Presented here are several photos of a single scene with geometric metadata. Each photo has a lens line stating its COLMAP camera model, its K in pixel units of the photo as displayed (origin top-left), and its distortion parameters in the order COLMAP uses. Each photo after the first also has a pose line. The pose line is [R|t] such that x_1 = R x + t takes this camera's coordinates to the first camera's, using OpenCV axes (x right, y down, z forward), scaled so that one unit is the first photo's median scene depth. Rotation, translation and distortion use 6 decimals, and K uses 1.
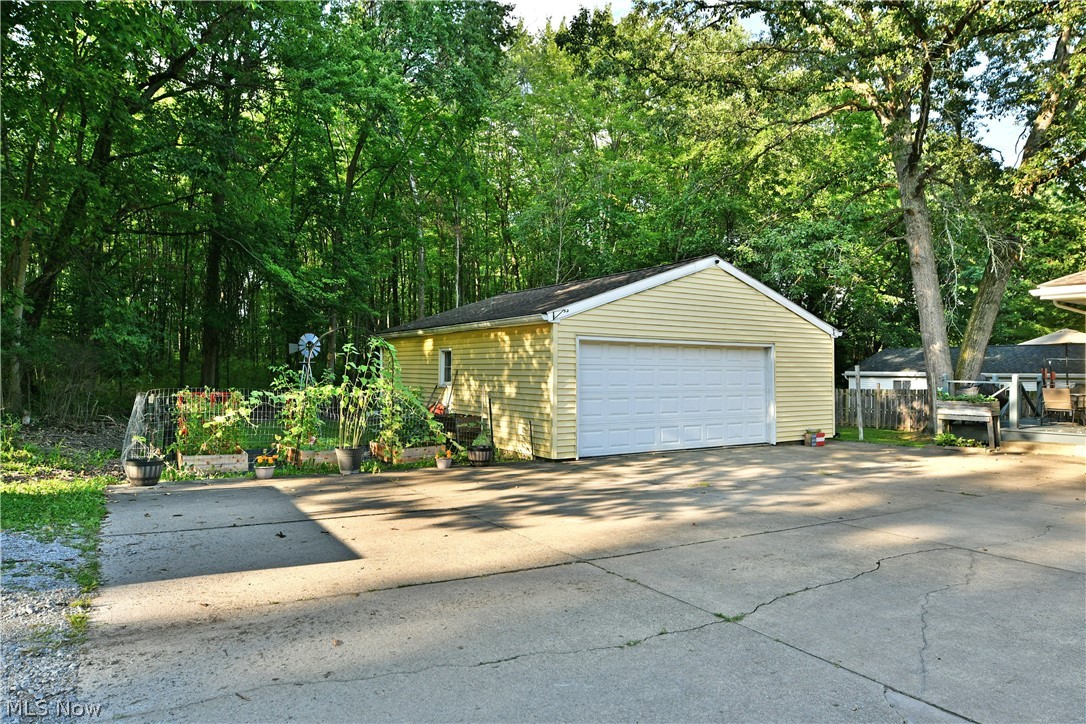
lens RADIAL K [[662.7, 0, 538.4], [0, 662.7, 365.7], [0, 0, 1]] dist [-0.022558, -0.002743]
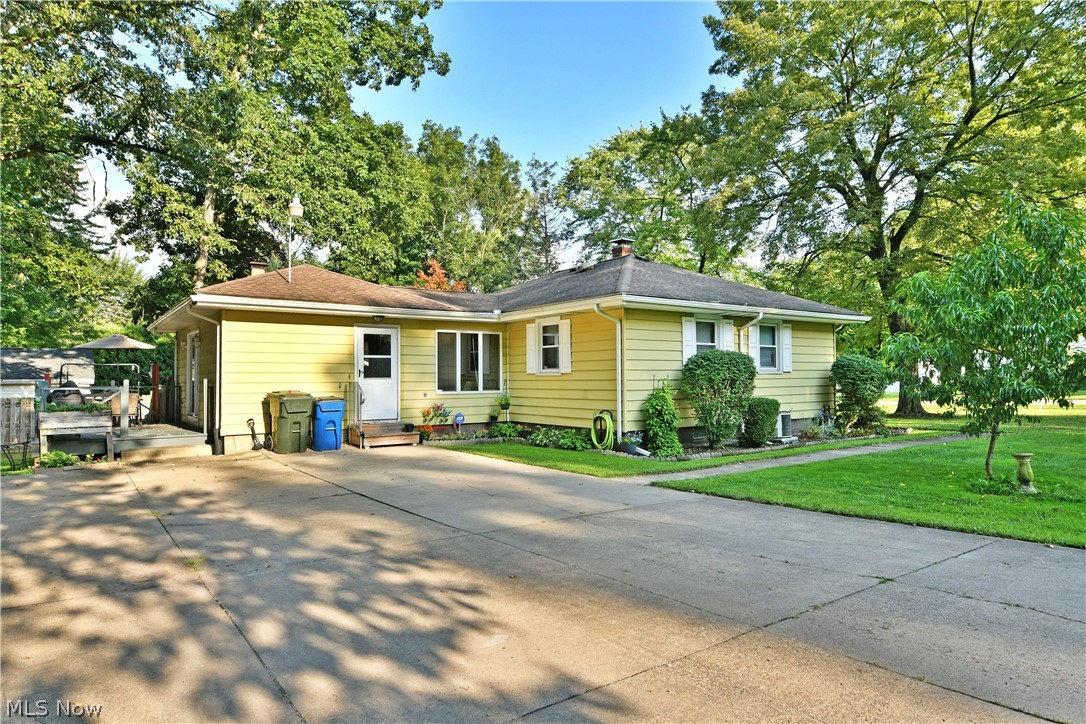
lens RADIAL K [[662.7, 0, 542.9], [0, 662.7, 365.4], [0, 0, 1]] dist [-0.022558, -0.002743]
pose [[-0.045475, 0.011413, 0.998900, -0.718349], [0.001326, 0.999935, -0.011364, 0.018870], [-0.998965, 0.000808, -0.045487, 1.422559]]
